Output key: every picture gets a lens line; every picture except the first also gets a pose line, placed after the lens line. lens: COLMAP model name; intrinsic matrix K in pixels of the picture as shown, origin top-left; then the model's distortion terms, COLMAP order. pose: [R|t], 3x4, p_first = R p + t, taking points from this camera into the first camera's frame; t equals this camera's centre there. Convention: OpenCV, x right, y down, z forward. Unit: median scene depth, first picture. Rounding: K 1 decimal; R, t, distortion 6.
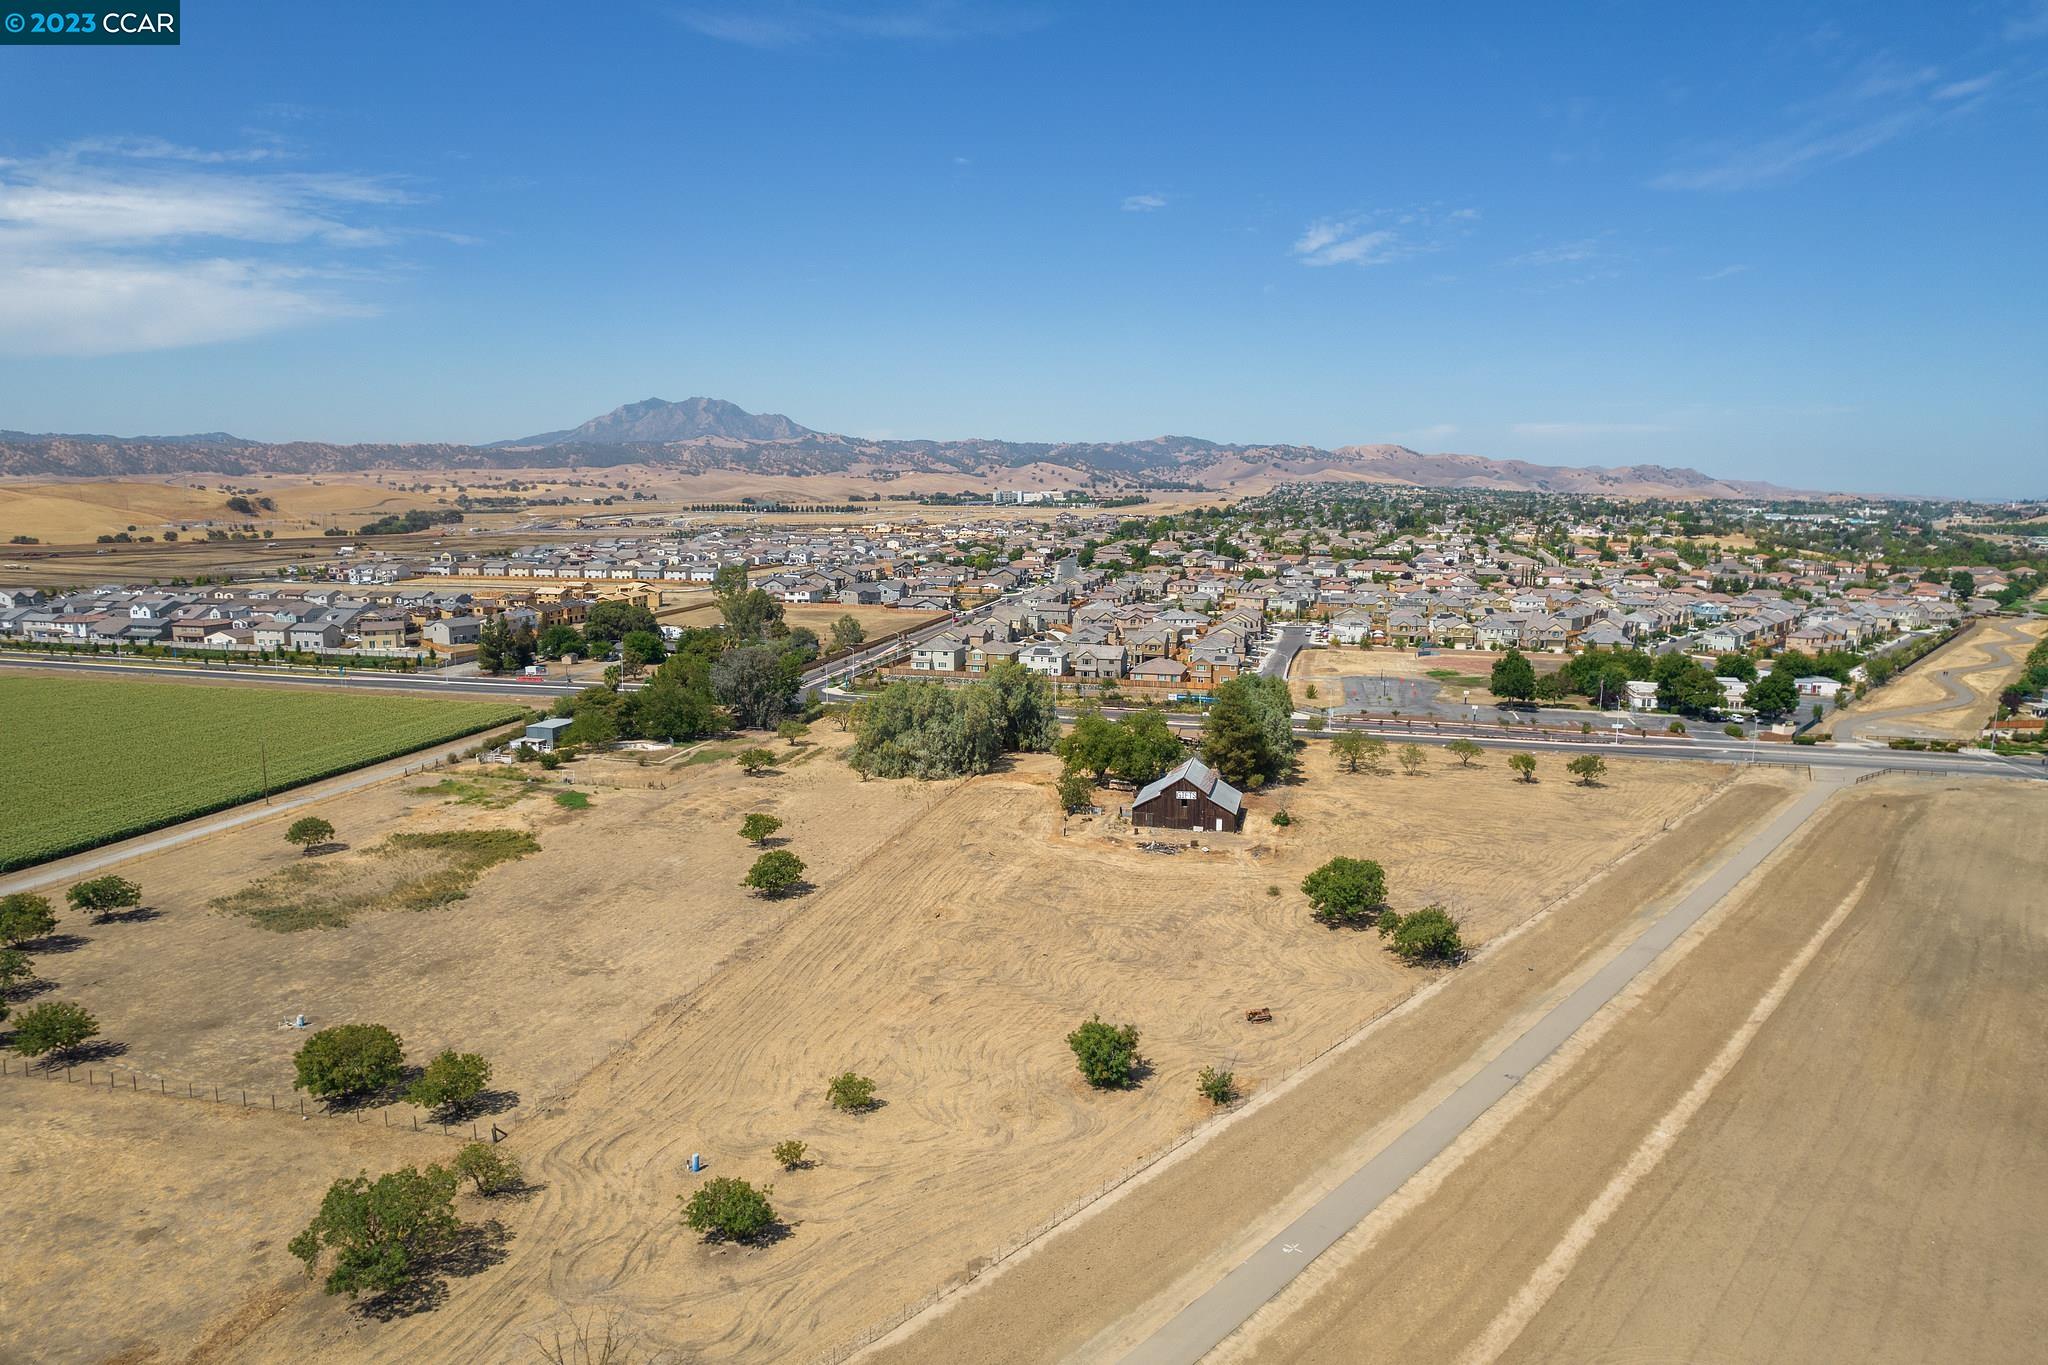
lens RADIAL K [[1308.2, 0, 1030.7], [0, 1308.2, 689.4], [0, 0, 1]] dist [-0.073818, 0.063468]
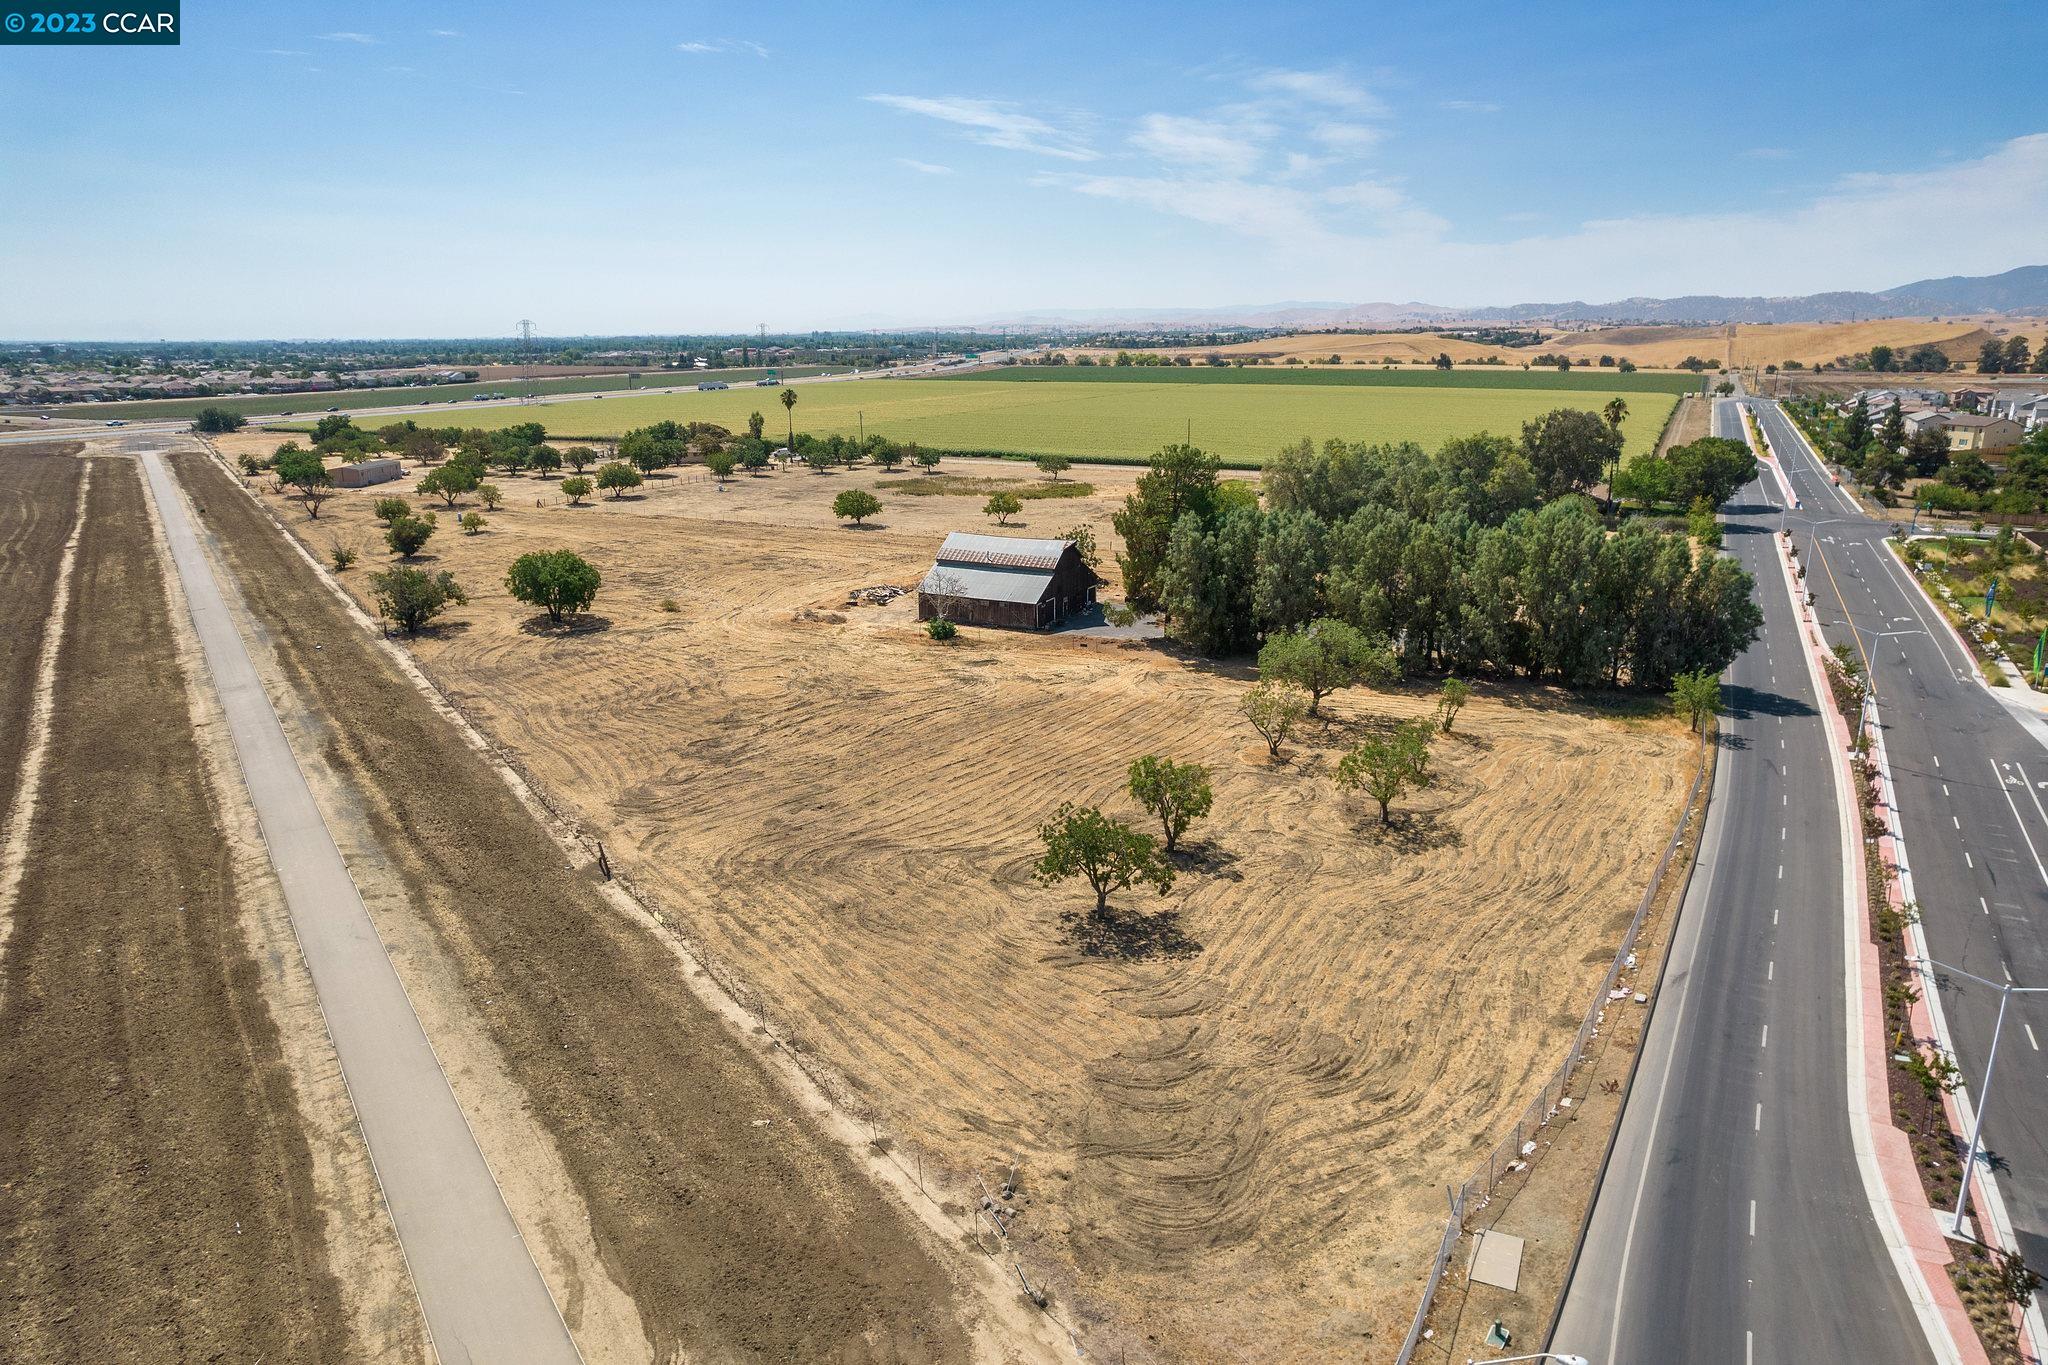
lens RADIAL K [[1317.1, 0, 1033.1], [0, 1317.1, 647.4], [0, 0, 1]] dist [-0.073169, 0.064986]
pose [[-0.234837, 0.222351, -0.946262, 0.369548], [-0.152330, 0.953039, 0.261747, -0.031847], [0.960025, 0.205612, -0.189938, 0.541276]]
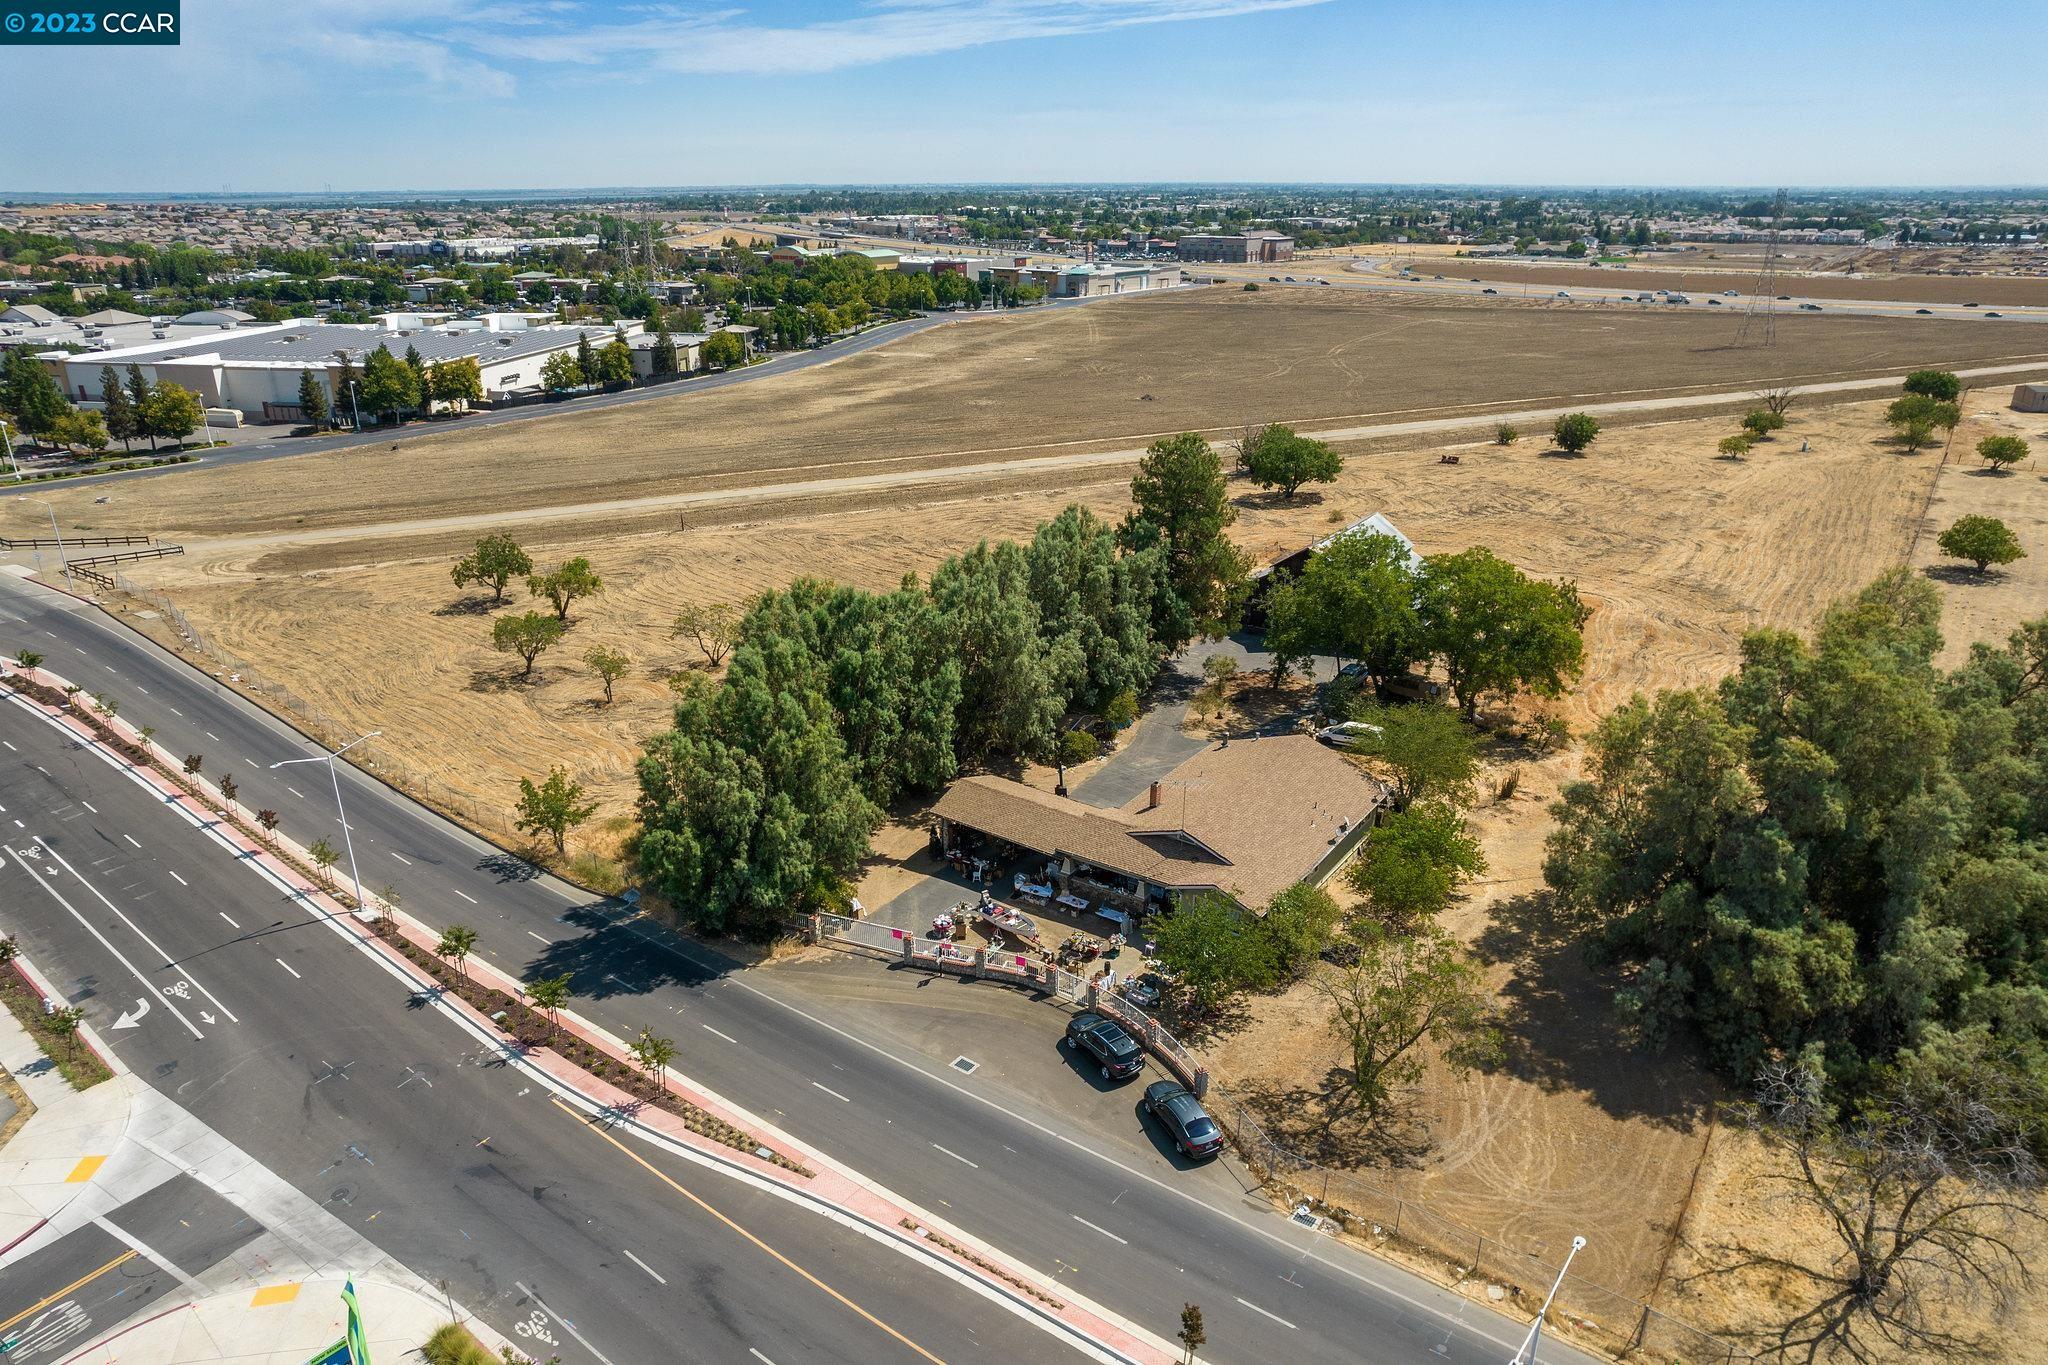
lens RADIAL K [[1308.2, 0, 1030.7], [0, 1308.2, 689.4], [0, 0, 1]] dist [-0.073818, 0.063468]
pose [[-0.925103, -0.145339, 0.350801, 0.019014], [0.054008, 0.864093, 0.500426, -0.077504], [-0.375857, 0.481891, -0.791526, 0.712990]]
